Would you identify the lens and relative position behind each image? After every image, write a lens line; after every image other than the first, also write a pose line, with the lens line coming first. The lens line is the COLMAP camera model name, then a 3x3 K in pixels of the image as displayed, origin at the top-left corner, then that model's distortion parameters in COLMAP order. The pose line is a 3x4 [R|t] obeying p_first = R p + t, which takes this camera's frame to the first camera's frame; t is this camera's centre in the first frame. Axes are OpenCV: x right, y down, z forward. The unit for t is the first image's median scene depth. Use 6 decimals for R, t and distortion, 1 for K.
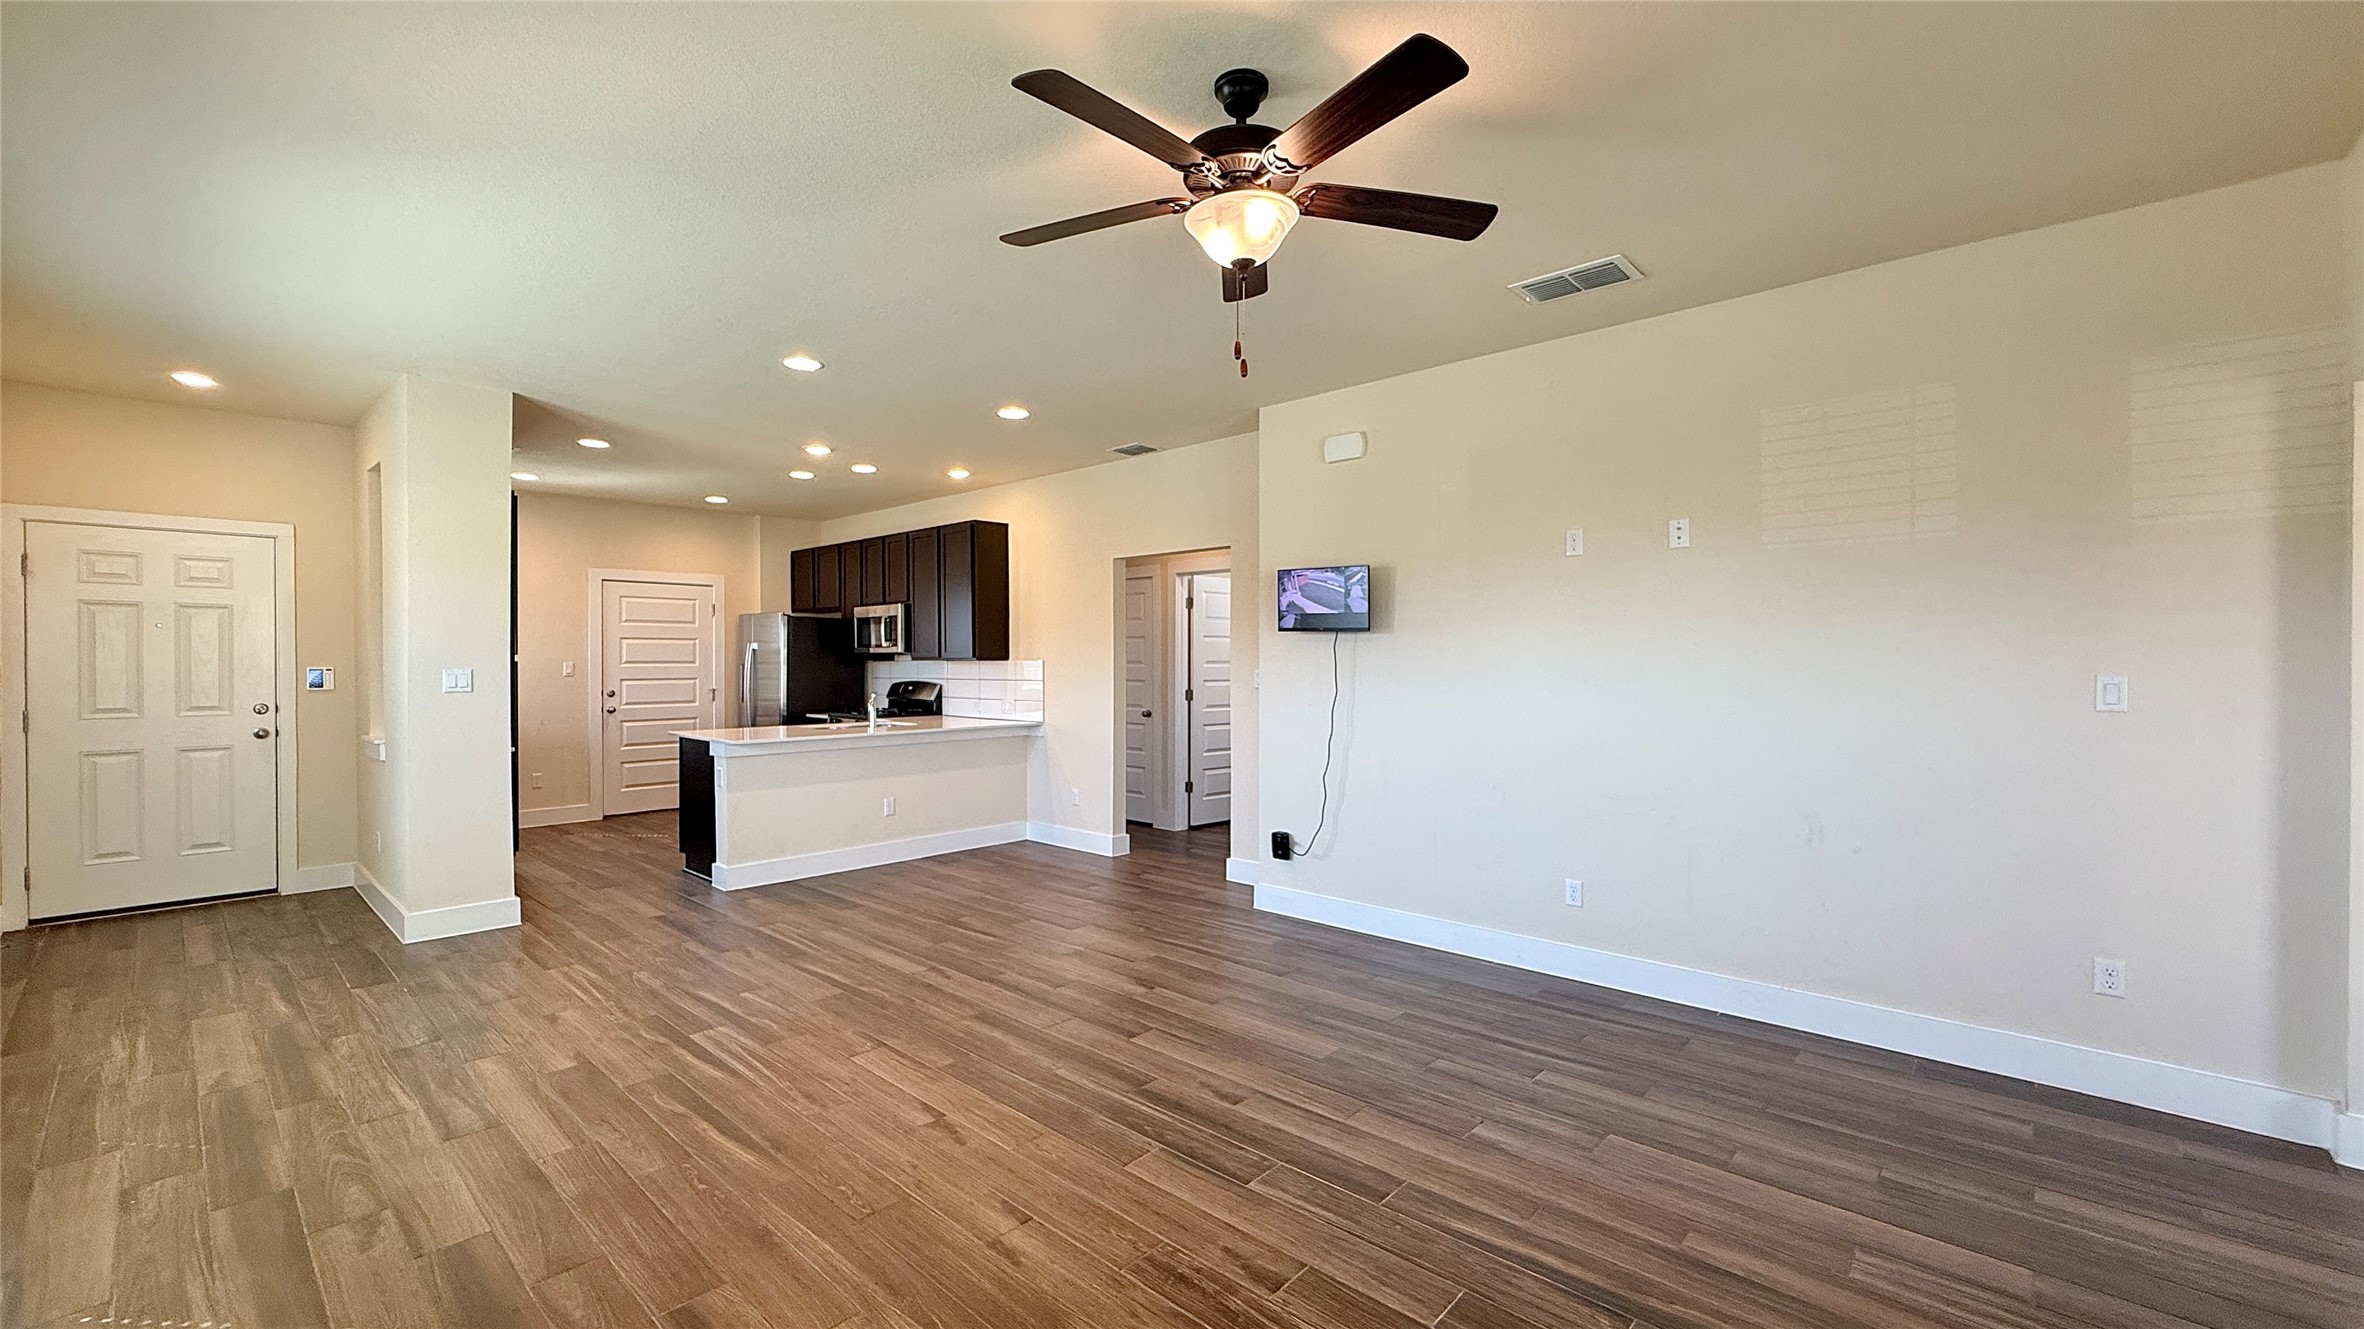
lens RADIAL K [[937.5, 0, 1173.6], [0, 937.5, 671.4], [0, 0, 1]] dist [-0.002248, -0.000097]
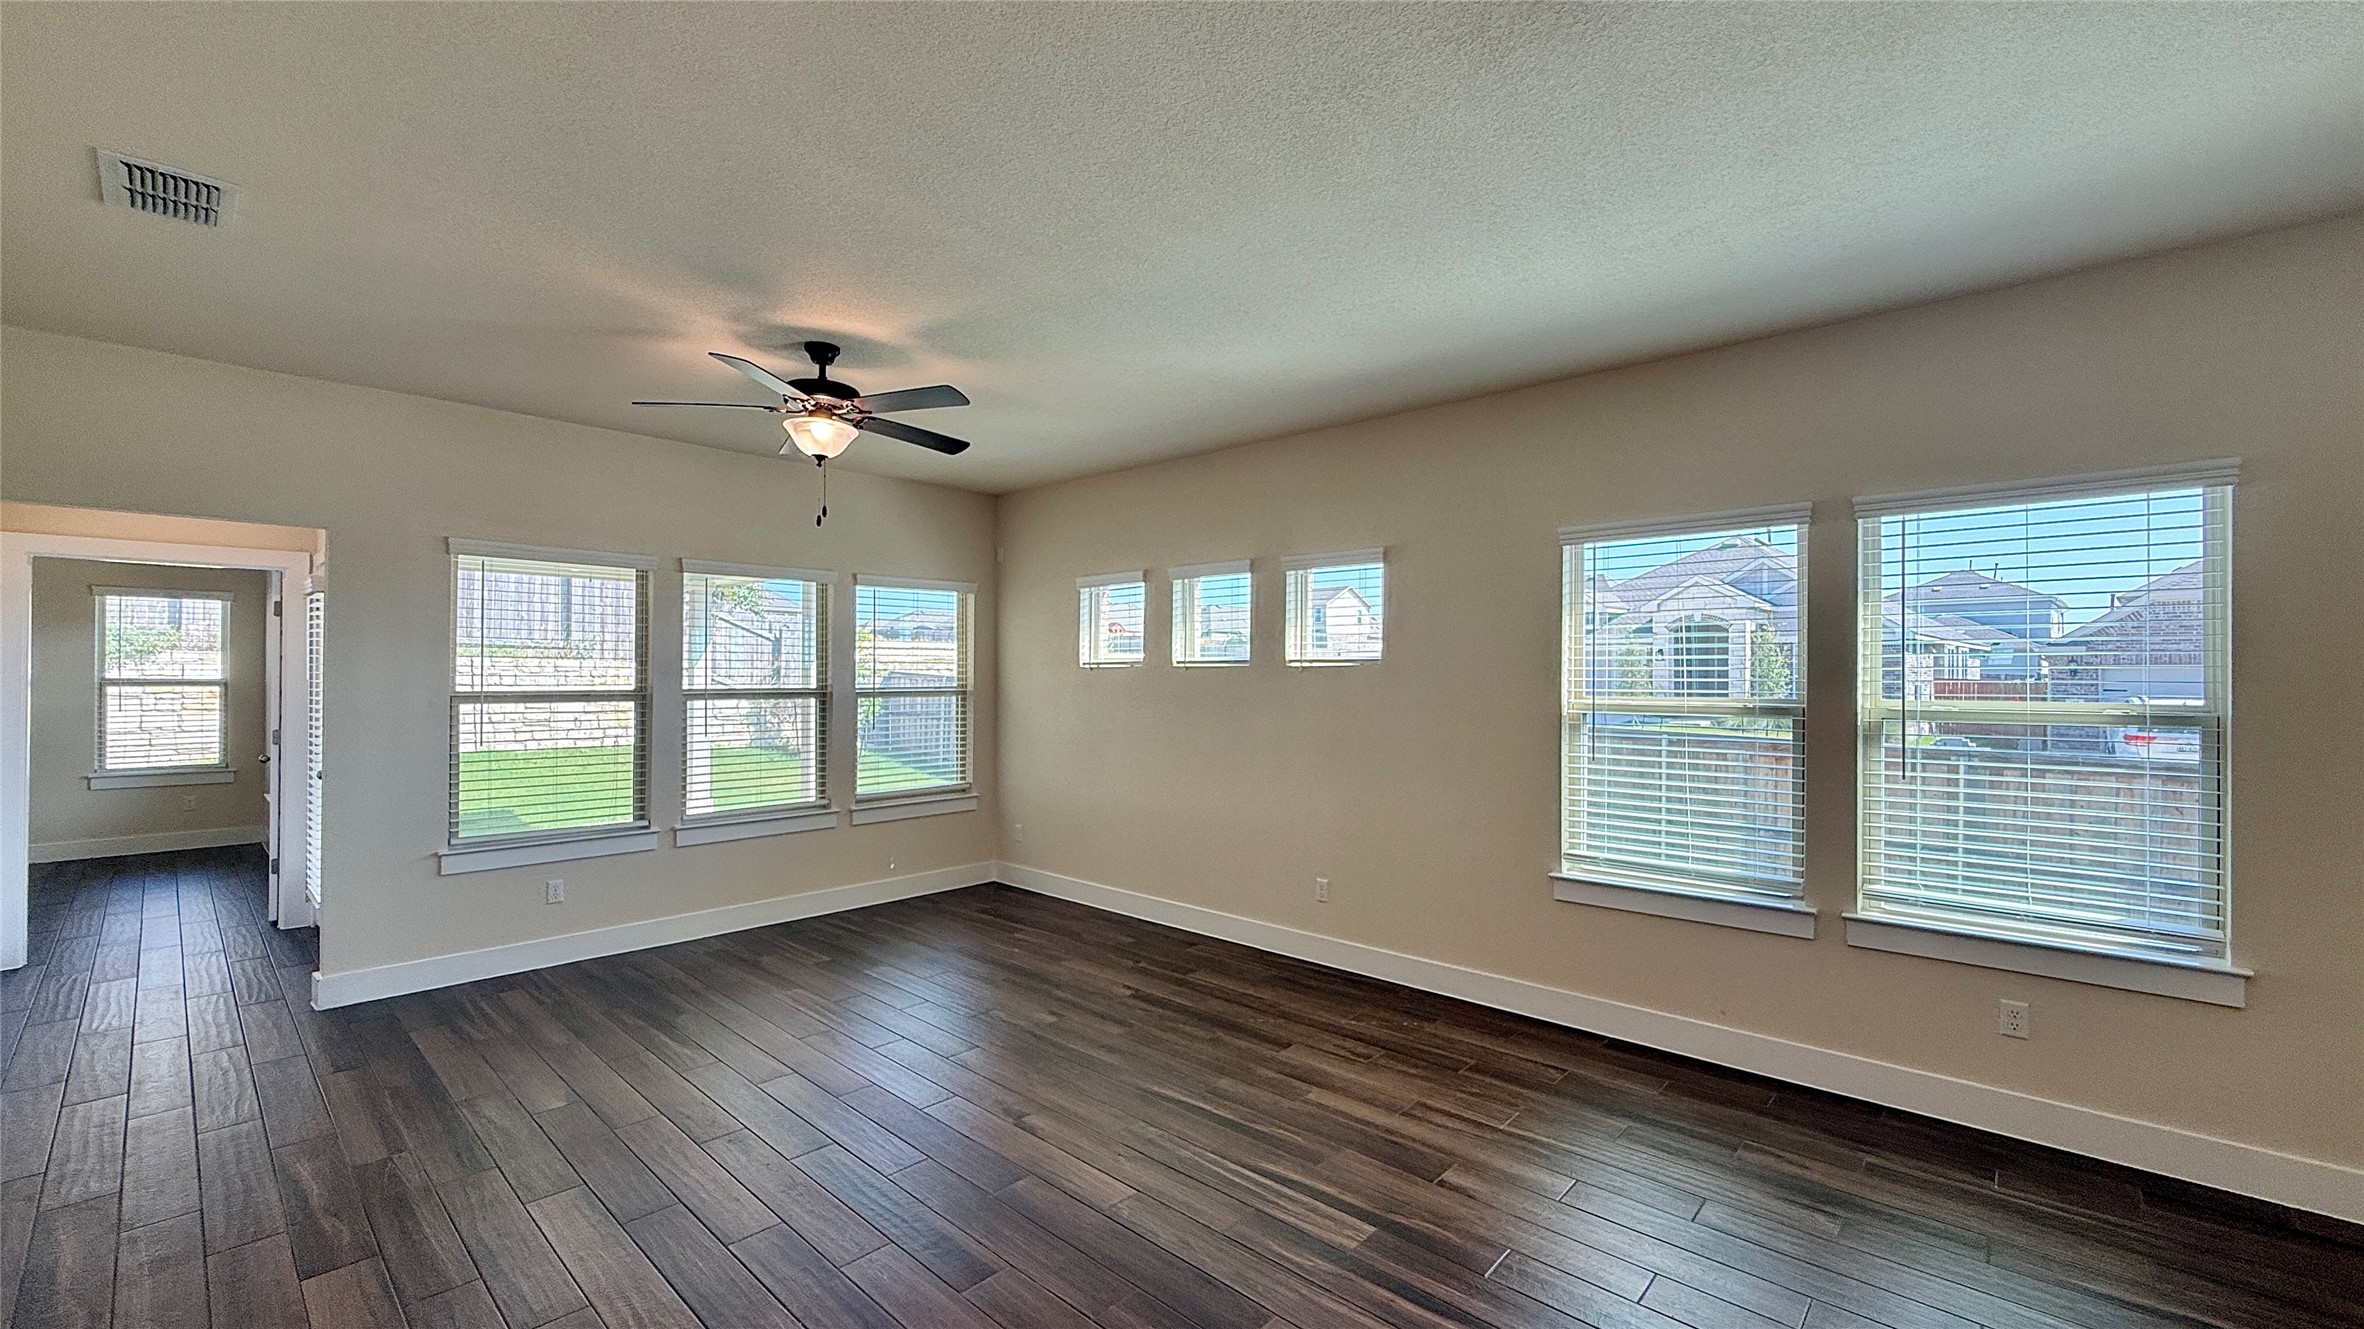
lens RADIAL K [[937.5, 0, 1176.0], [0, 937.5, 671.0], [0, 0, 1]] dist [-0.002248, -0.000097]
pose [[-0.999990, -0.003822, 0.002508, -0.452790], [-0.003813, 0.999987, 0.003516, -0.064253], [-0.002522, 0.003506, -0.999991, 2.180100]]
